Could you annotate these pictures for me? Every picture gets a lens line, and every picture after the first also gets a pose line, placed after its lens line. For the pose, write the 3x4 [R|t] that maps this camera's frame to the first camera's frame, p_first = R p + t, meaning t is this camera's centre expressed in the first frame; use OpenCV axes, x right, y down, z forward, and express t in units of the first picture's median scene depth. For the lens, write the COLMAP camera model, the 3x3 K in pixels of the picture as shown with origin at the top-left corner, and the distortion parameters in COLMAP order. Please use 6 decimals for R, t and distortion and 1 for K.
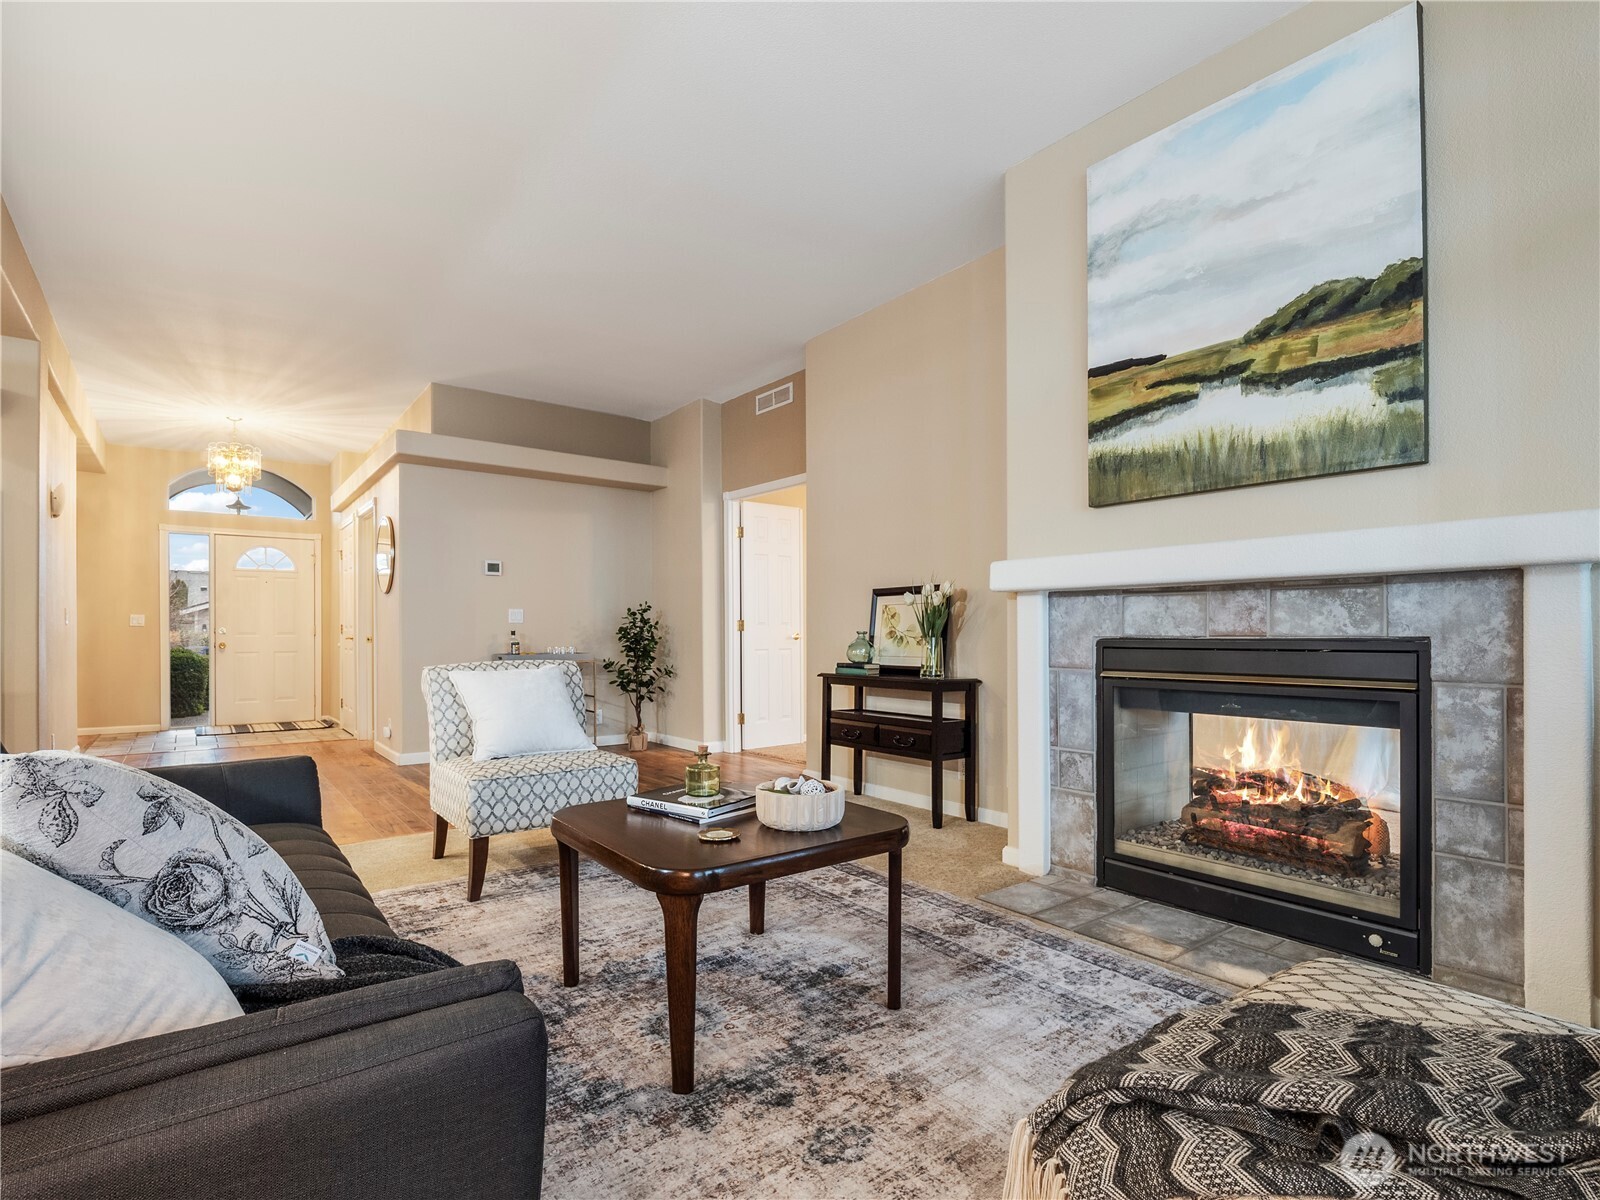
lens RADIAL K [[802.7, 0, 801.5], [0, 802.7, 633.3], [0, 0, 1]] dist [-0.001219, -0.000421]
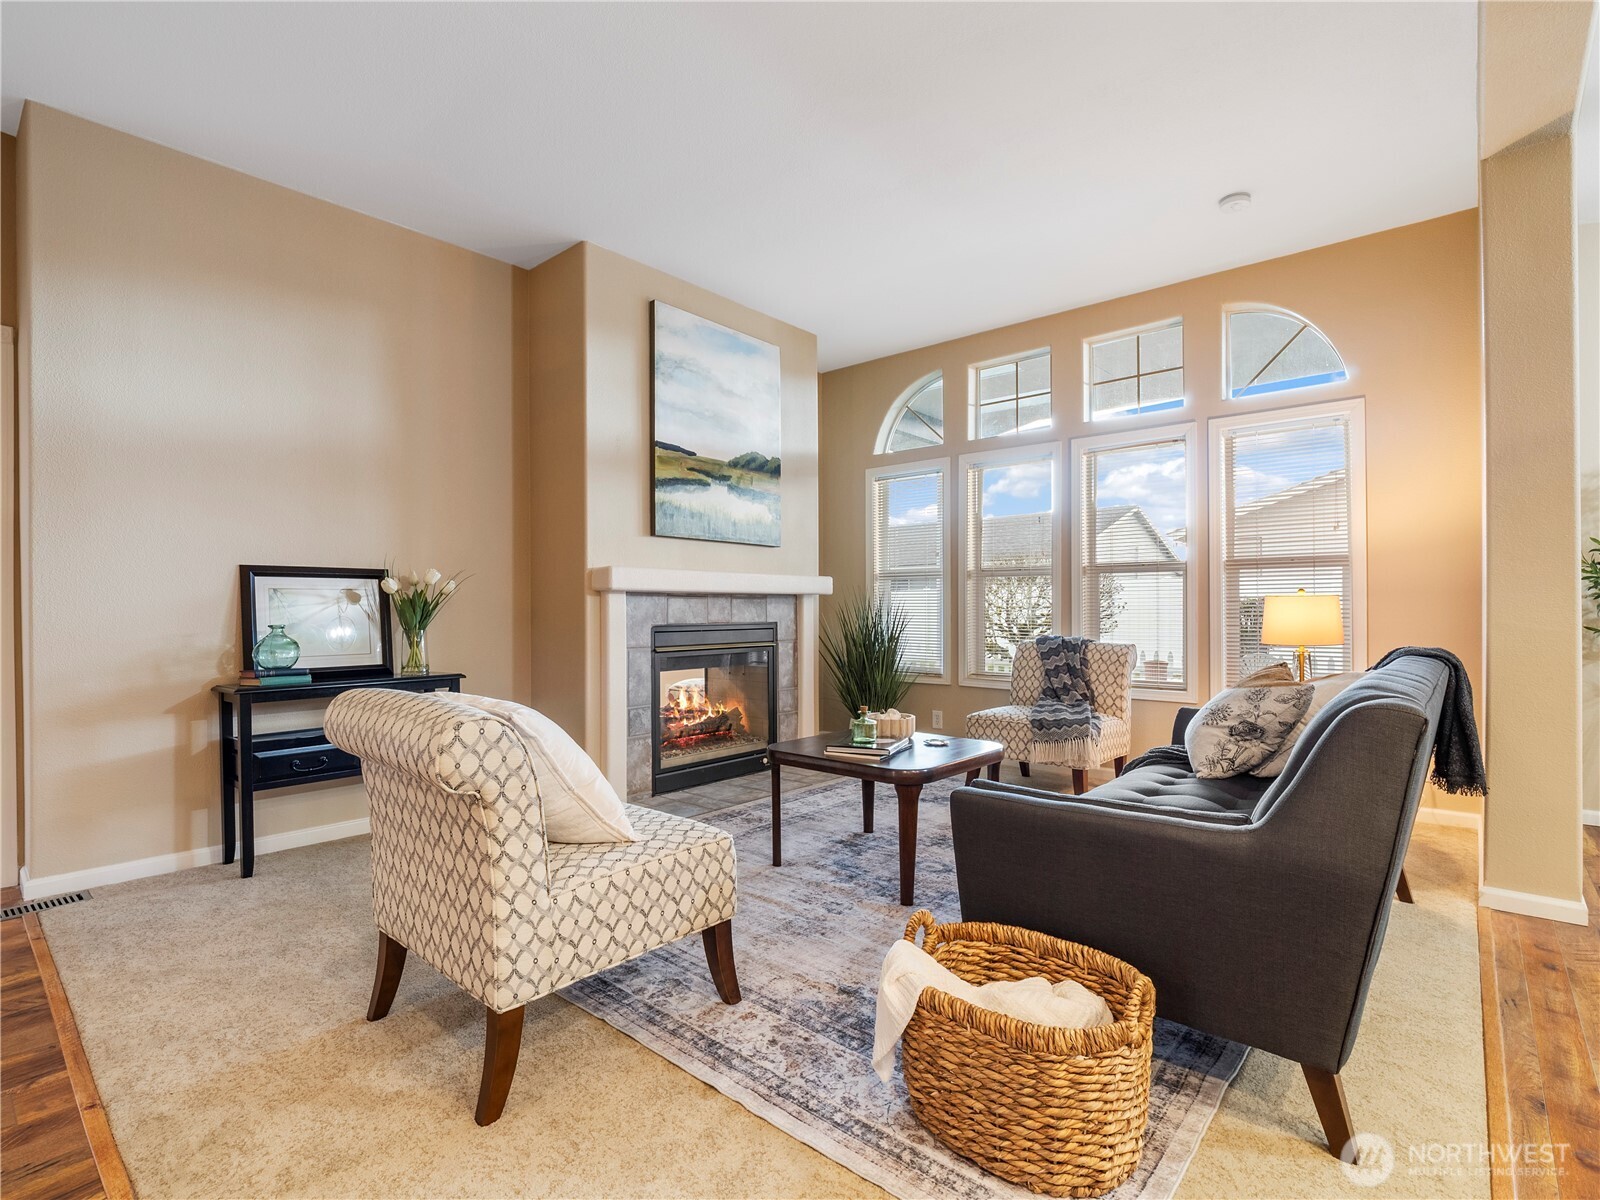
lens RADIAL K [[782.0, 0, 786.4], [0, 782.0, 609.0], [0, 0, 1]] dist [-0.012455, -0.001477]
pose [[-0.203004, 0.006141, 0.979159, -1.166349], [0.002941, 0.999980, -0.005662, -0.016331], [-0.979174, 0.001730, -0.203018, 1.152496]]
